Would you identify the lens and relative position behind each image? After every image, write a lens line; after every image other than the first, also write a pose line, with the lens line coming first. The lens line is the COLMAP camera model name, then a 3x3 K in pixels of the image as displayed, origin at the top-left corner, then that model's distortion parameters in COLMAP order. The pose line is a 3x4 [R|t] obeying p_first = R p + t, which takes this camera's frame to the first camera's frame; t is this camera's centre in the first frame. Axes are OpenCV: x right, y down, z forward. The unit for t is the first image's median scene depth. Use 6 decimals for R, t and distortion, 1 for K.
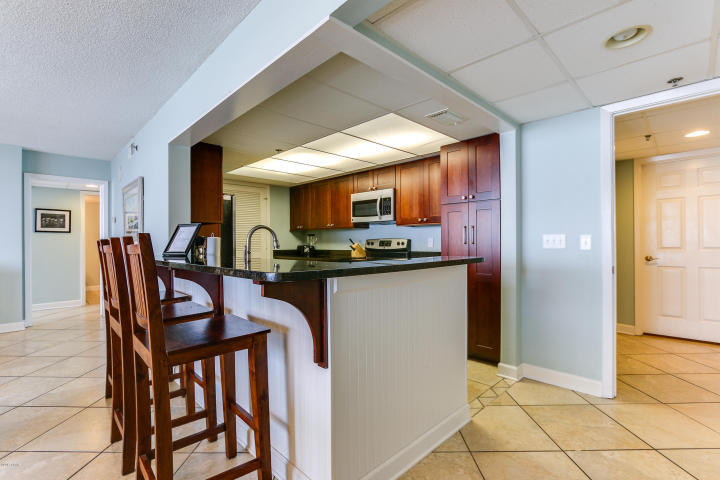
lens RADIAL K [[330.9, 0, 372.1], [0, 330.9, 239.9], [0, 0, 1]] dist [-0.016258, -0.000116]
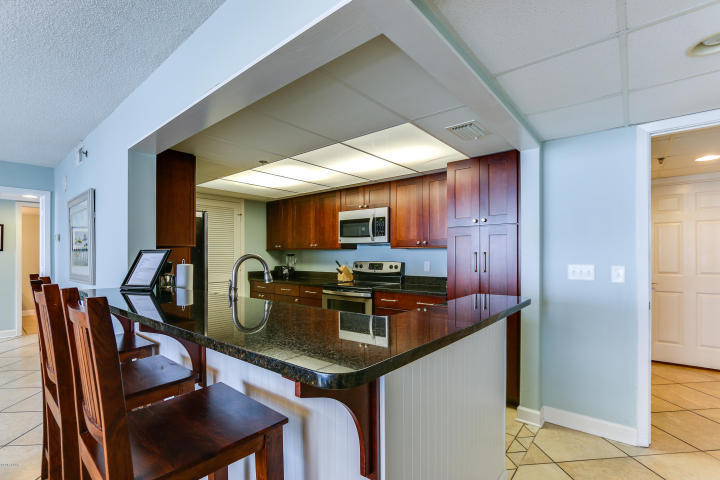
lens RADIAL K [[331.2, 0, 371.0], [0, 331.2, 252.8], [0, 0, 1]] dist [-0.016131, 0.000376]
pose [[0.995638, 0.005113, 0.093159, -0.088906], [-0.004948, 0.999986, -0.002004, -0.036656], [-0.093168, 0.001534, 0.995649, 0.126317]]
